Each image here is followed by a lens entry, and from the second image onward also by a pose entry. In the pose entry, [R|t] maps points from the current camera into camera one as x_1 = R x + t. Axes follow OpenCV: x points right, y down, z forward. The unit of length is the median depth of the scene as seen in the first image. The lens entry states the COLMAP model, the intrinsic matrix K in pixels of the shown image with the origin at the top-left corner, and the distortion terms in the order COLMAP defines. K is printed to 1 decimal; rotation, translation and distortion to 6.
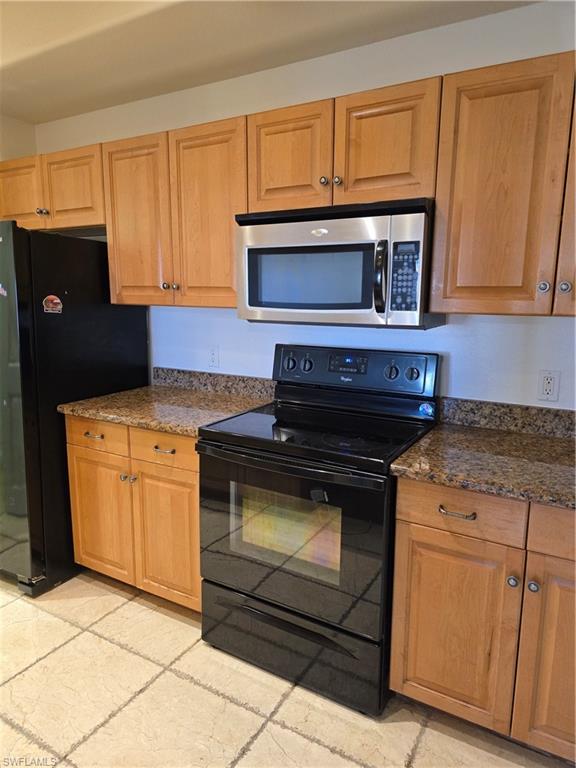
lens RADIAL K [[515.6, 0, 286.3], [0, 515.6, 384.7], [0, 0, 1]] dist [0.070473, -0.068973]
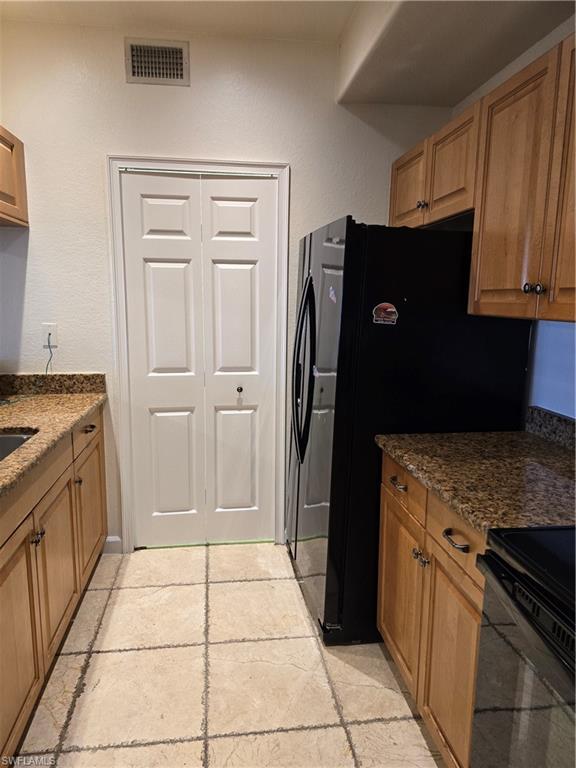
lens RADIAL K [[515.6, 0, 282.0], [0, 515.6, 380.8], [0, 0, 1]] dist [0.070473, -0.068973]
pose [[0.608364, 0.126727, -0.783475, 0.104676], [-0.145184, 0.988282, 0.047120, -0.062202], [0.780266, 0.085082, 0.619634, 0.364326]]
